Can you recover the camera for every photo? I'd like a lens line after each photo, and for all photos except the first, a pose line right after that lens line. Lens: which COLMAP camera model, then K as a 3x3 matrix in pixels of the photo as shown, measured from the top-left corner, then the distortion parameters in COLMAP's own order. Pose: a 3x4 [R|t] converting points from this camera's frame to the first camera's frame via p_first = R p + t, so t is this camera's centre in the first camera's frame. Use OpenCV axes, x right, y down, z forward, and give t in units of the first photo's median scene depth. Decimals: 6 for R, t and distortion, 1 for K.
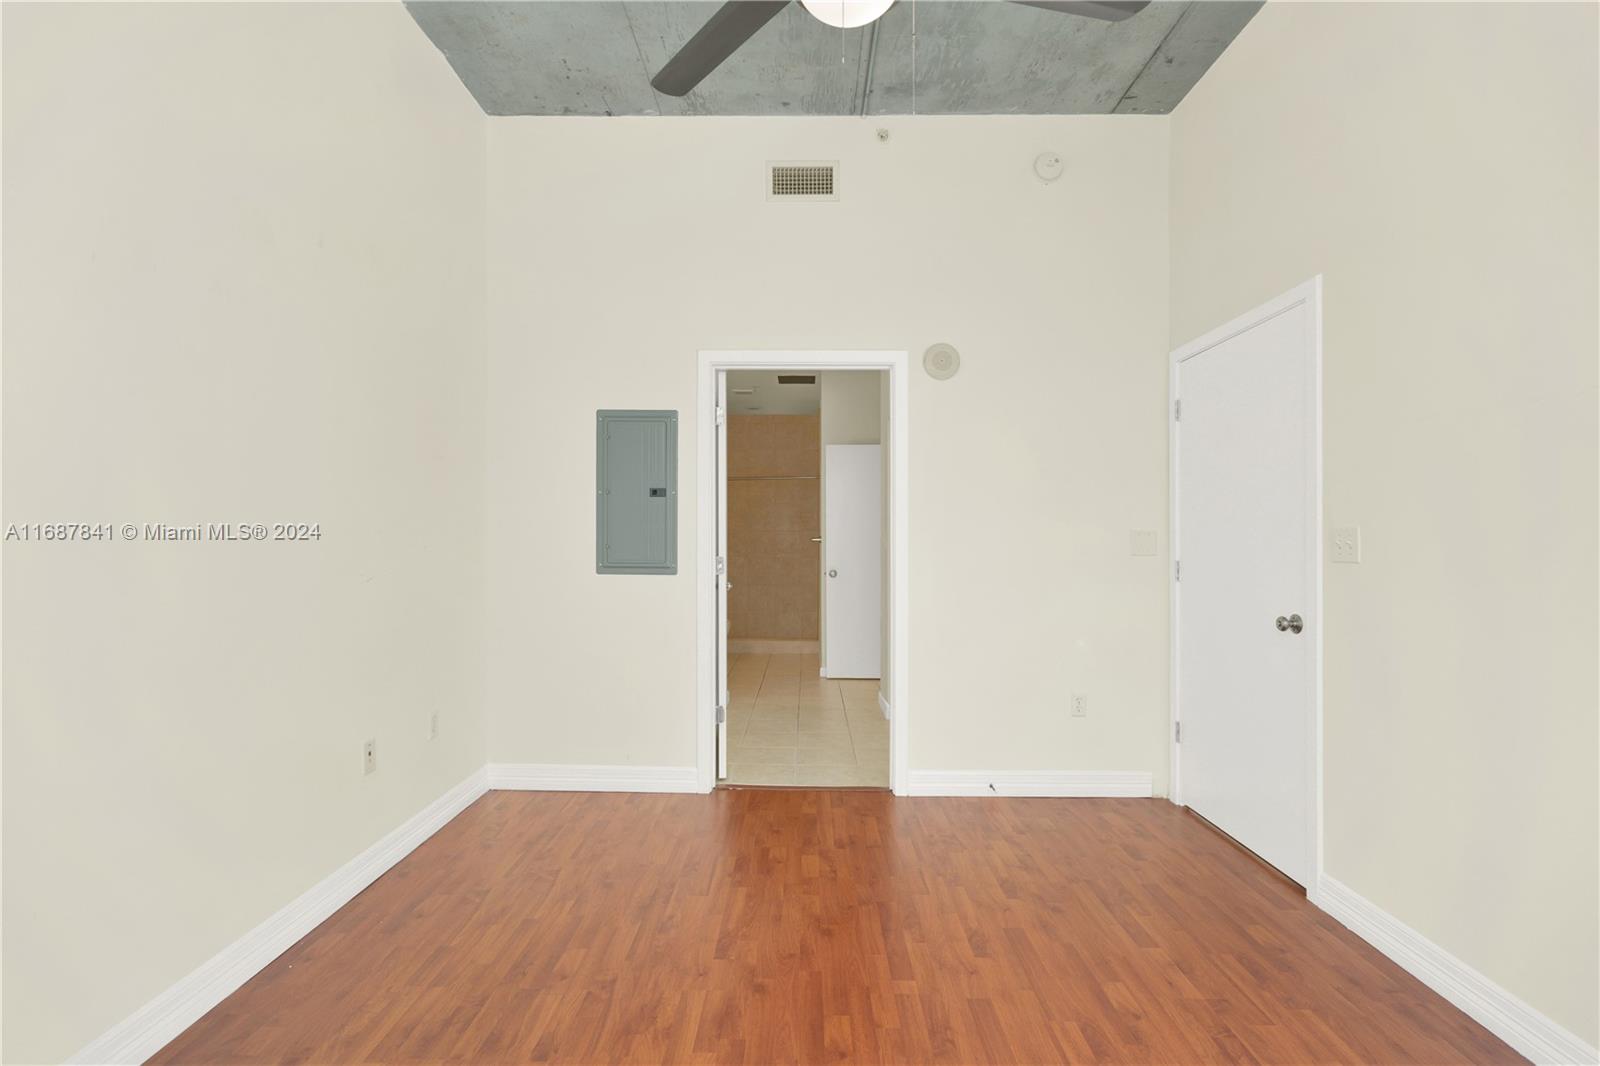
lens RADIAL K [[722.6, 0, 792.6], [0, 722.6, 538.2], [0, 0, 1]] dist [-0.004911, 0.000786]
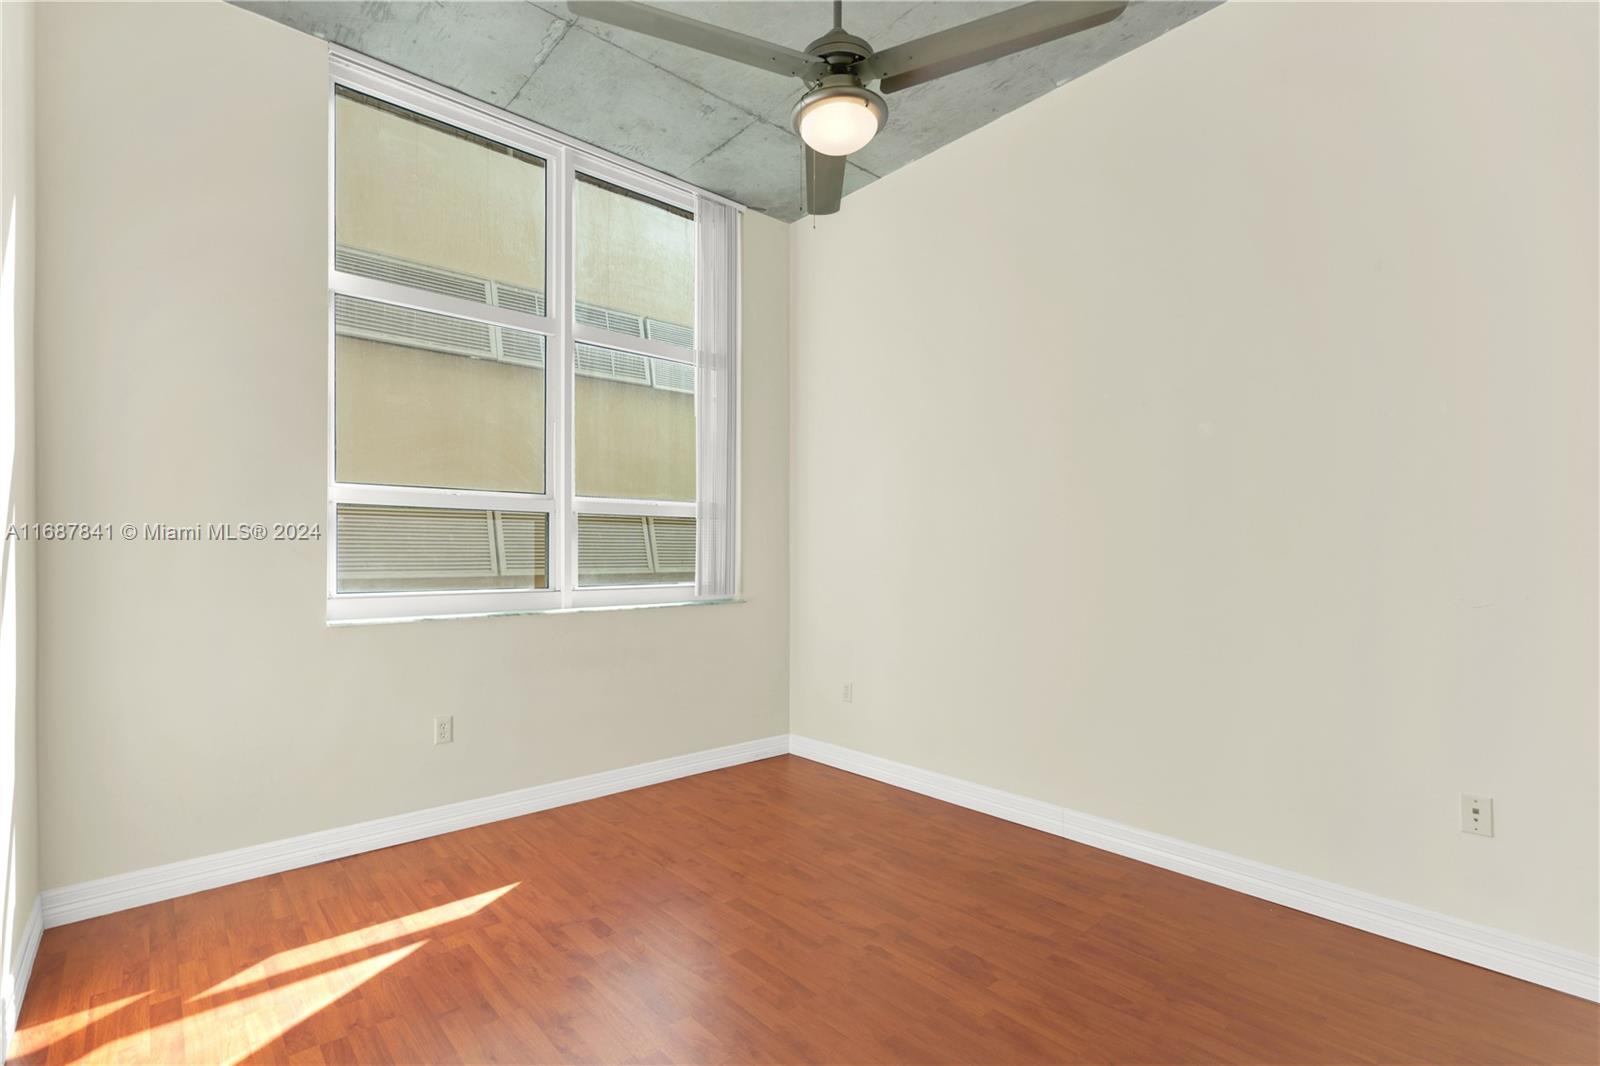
lens RADIAL K [[722.6, 0, 792.6], [0, 722.6, 538.2], [0, 0, 1]] dist [-0.004911, 0.000786]
pose [[-0.732471, -0.016503, -0.680598, 0.730948], [0.001482, 0.999665, -0.025835, -0.003280], [0.680797, -0.019932, -0.732201, 1.348268]]
